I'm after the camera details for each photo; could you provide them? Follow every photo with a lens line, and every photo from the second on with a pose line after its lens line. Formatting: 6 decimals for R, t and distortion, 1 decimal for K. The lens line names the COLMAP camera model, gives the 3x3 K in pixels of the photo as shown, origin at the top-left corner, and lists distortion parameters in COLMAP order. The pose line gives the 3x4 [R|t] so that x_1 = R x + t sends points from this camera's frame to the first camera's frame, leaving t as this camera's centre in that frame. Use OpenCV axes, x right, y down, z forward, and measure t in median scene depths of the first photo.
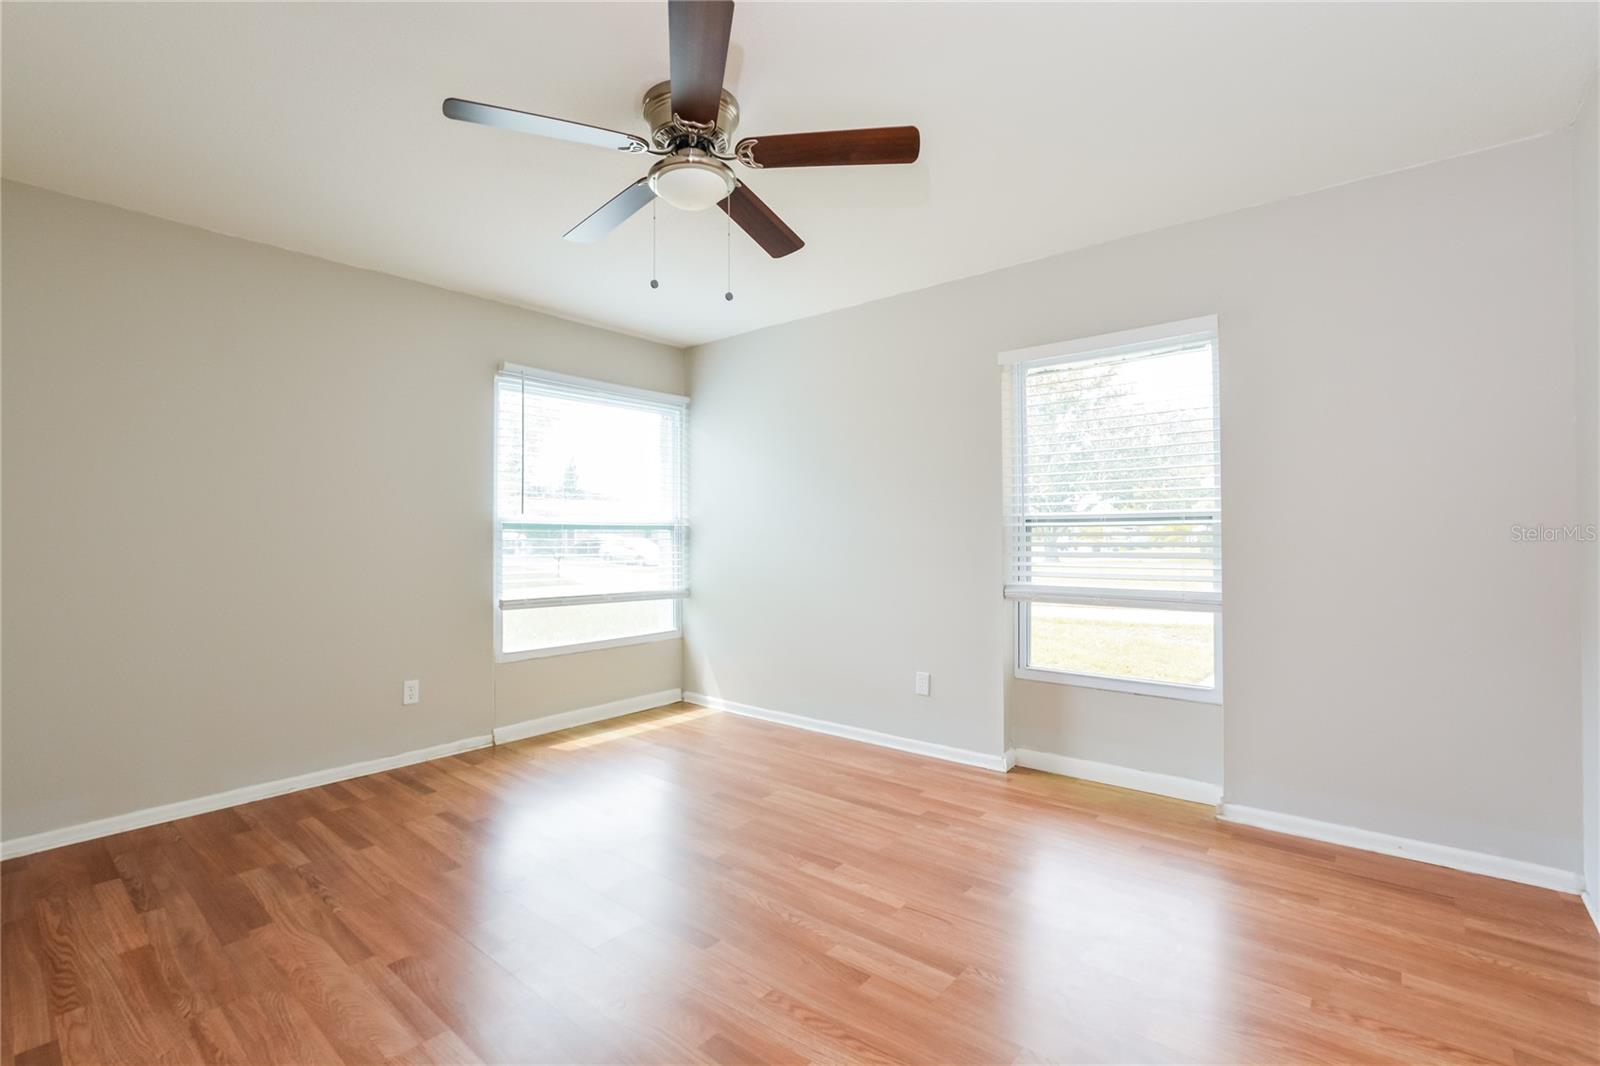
lens RADIAL K [[717.9, 0, 804.9], [0, 717.9, 533.8], [0, 0, 1]] dist [-0.042685, 0.013336]
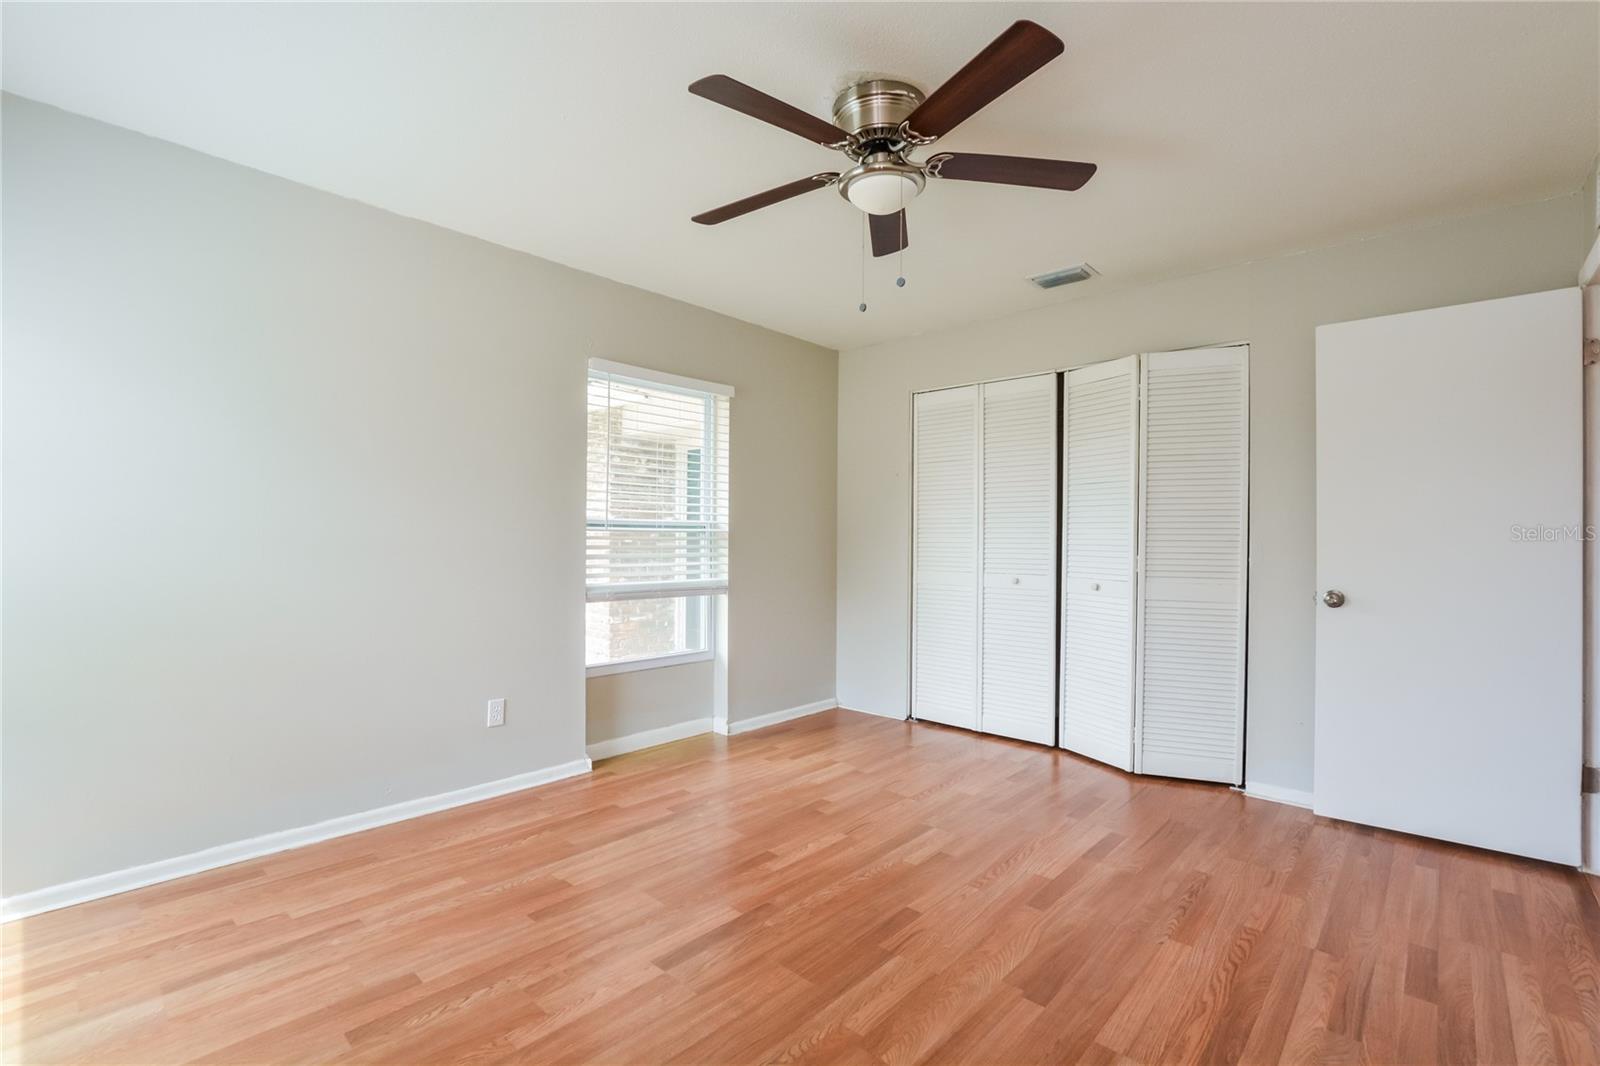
lens RADIAL K [[717.9, 0, 804.9], [0, 717.9, 533.8], [0, 0, 1]] dist [-0.042685, 0.013336]
pose [[0.041883, 0.007168, 0.999097, -0.795575], [-0.010147, 0.999926, -0.006749, -0.002010], [-0.999071, -0.009855, 0.041952, 0.714891]]
